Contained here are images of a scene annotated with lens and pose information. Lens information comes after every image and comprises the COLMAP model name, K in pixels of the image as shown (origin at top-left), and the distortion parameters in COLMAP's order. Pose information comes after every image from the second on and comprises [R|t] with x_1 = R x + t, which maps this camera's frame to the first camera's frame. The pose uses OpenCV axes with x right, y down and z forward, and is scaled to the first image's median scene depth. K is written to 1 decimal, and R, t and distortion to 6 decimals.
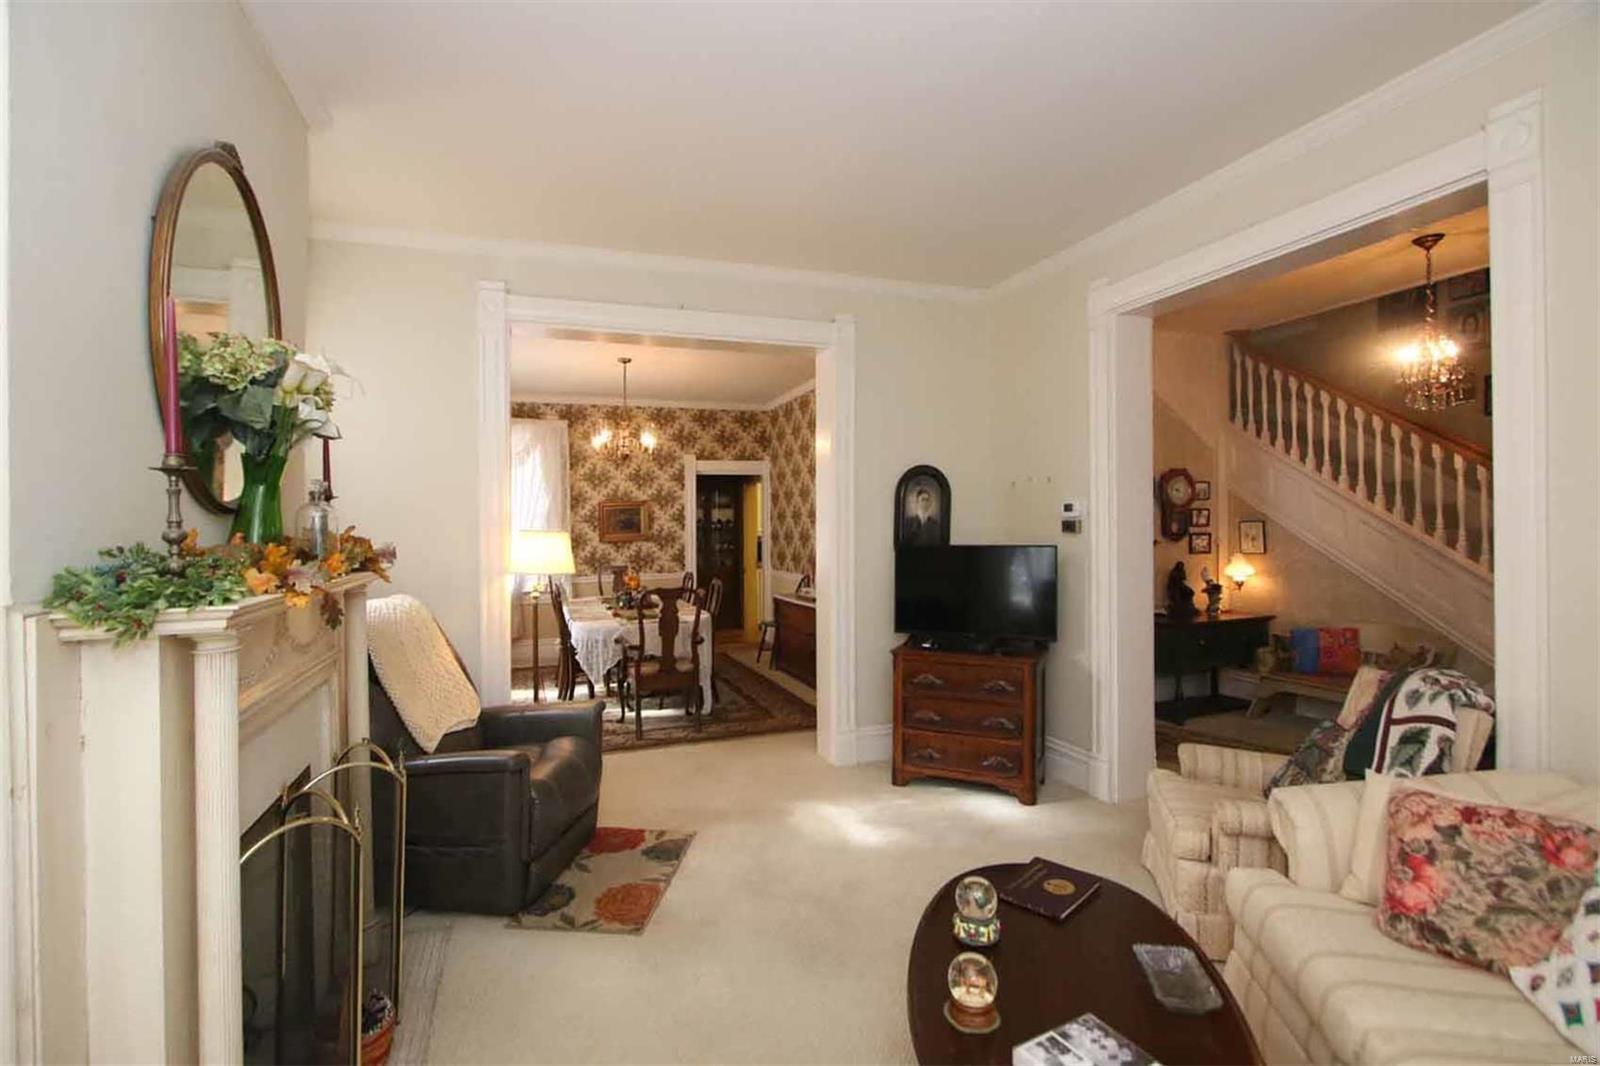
lens RADIAL K [[748.4, 0, 798.9], [0, 748.4, 527.5], [0, 0, 1]] dist [-0.002624, -0.000464]
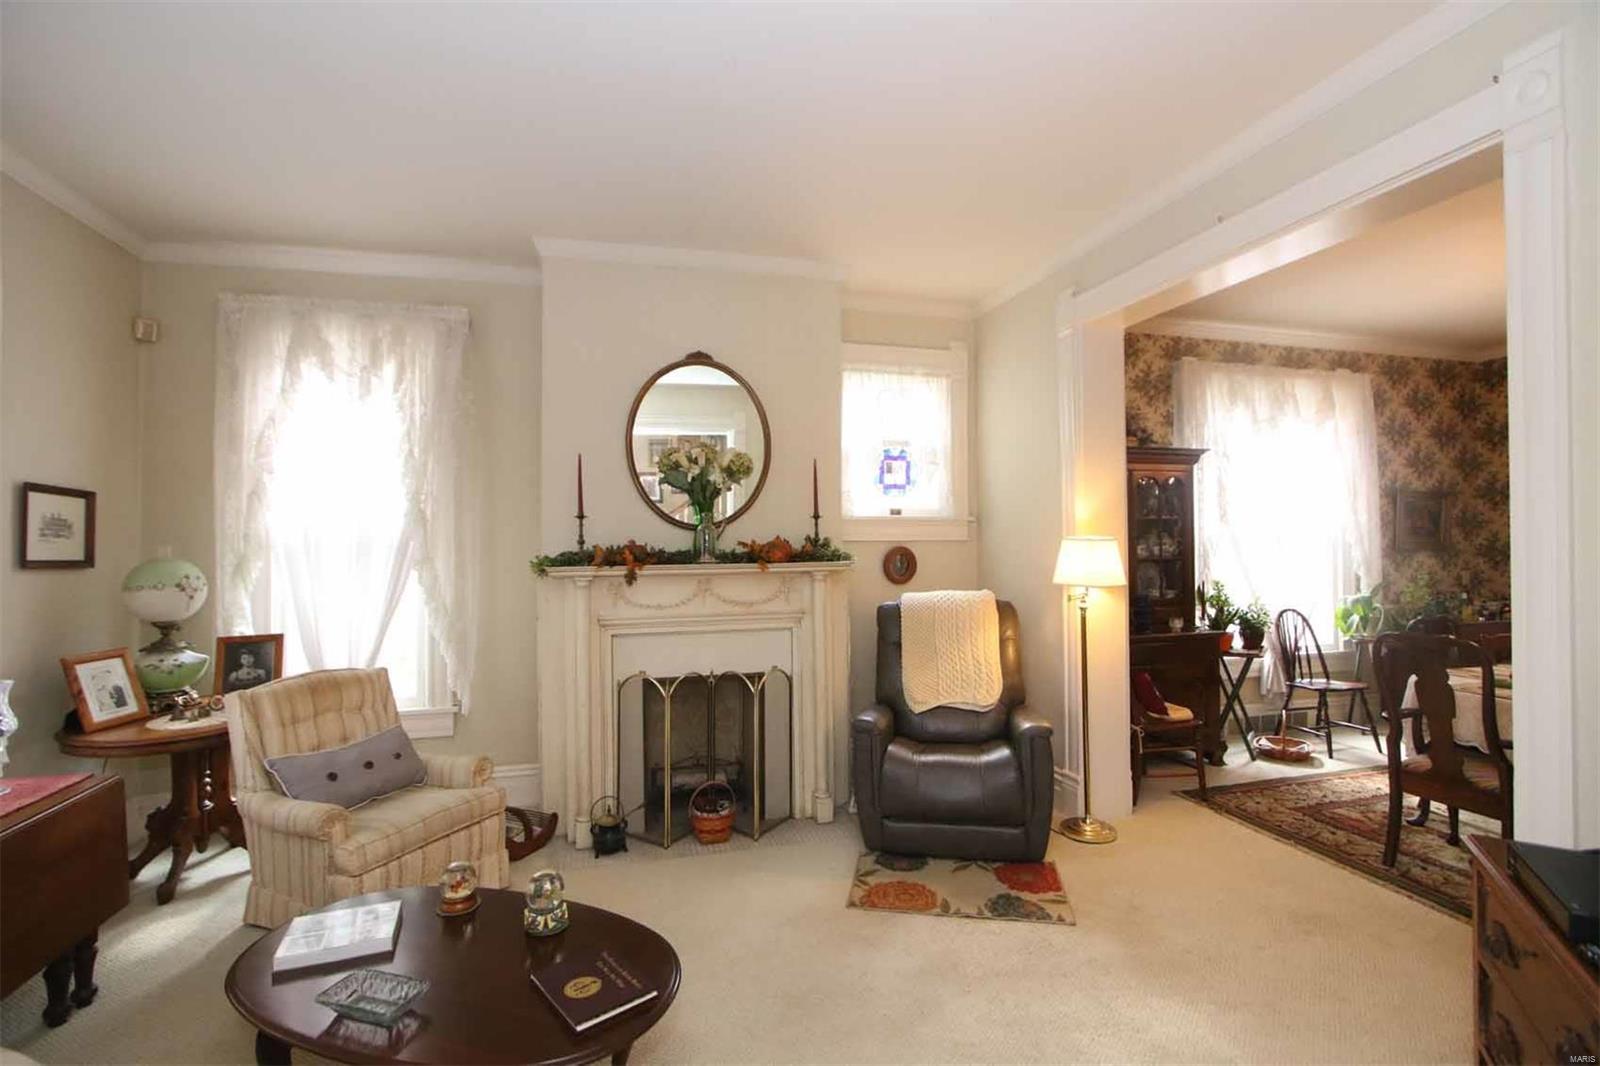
lens RADIAL K [[727.6, 0, 800.0], [0, 727.6, 538.6], [0, 0, 1]] dist [-0.000028, -0.000053]
pose [[-0.091128, 0.010558, -0.995783, 0.756833], [0.006024, 0.999931, 0.010050, -0.017445], [0.995821, -0.005083, -0.091185, 0.893267]]
